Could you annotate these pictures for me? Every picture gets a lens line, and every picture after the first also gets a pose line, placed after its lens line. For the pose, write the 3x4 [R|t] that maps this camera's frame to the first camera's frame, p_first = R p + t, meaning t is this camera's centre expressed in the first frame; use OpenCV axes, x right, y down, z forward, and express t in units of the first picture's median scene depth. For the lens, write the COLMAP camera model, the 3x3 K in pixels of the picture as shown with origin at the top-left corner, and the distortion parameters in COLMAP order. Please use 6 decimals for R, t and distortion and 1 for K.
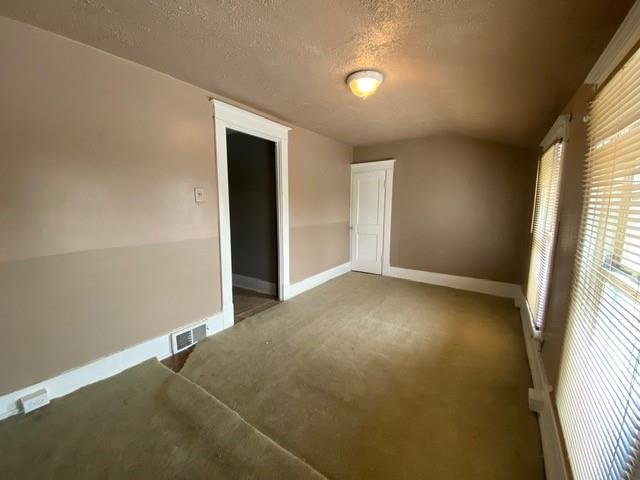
lens RADIAL K [[261.5, 0, 316.6], [0, 261.5, 236.6], [0, 0, 1]] dist [0.039034, -0.028612]
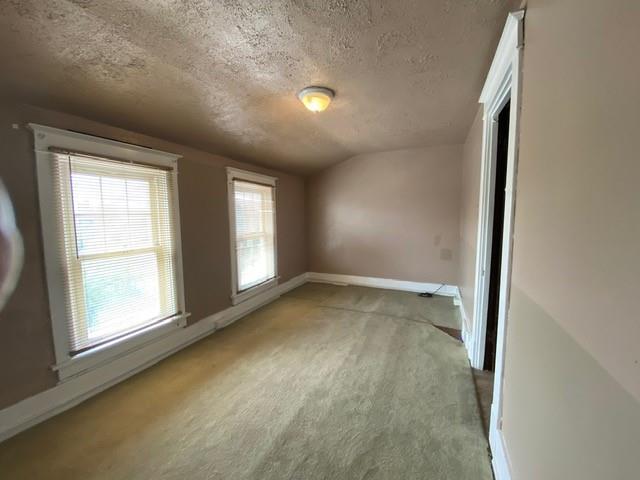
lens RADIAL K [[261.5, 0, 316.6], [0, 261.5, 236.6], [0, 0, 1]] dist [0.039034, -0.028612]
pose [[-0.981540, 0.001335, -0.191252, 0.295349], [-0.040860, 0.975425, 0.216509, -0.201361], [0.186841, 0.220327, -0.957364, 1.574643]]
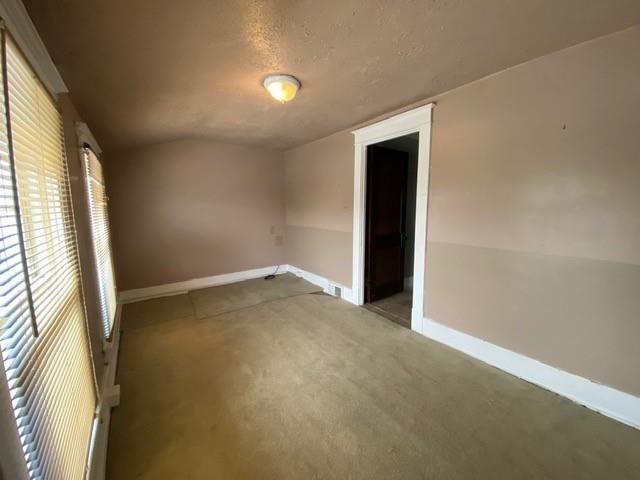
lens RADIAL K [[261.5, 0, 316.6], [0, 261.5, 236.6], [0, 0, 1]] dist [0.039034, -0.028612]
pose [[-0.364680, 0.111039, -0.924488, 0.844539], [-0.111630, 0.980489, 0.161800, -0.157887], [0.924417, 0.162206, -0.345170, 1.179451]]
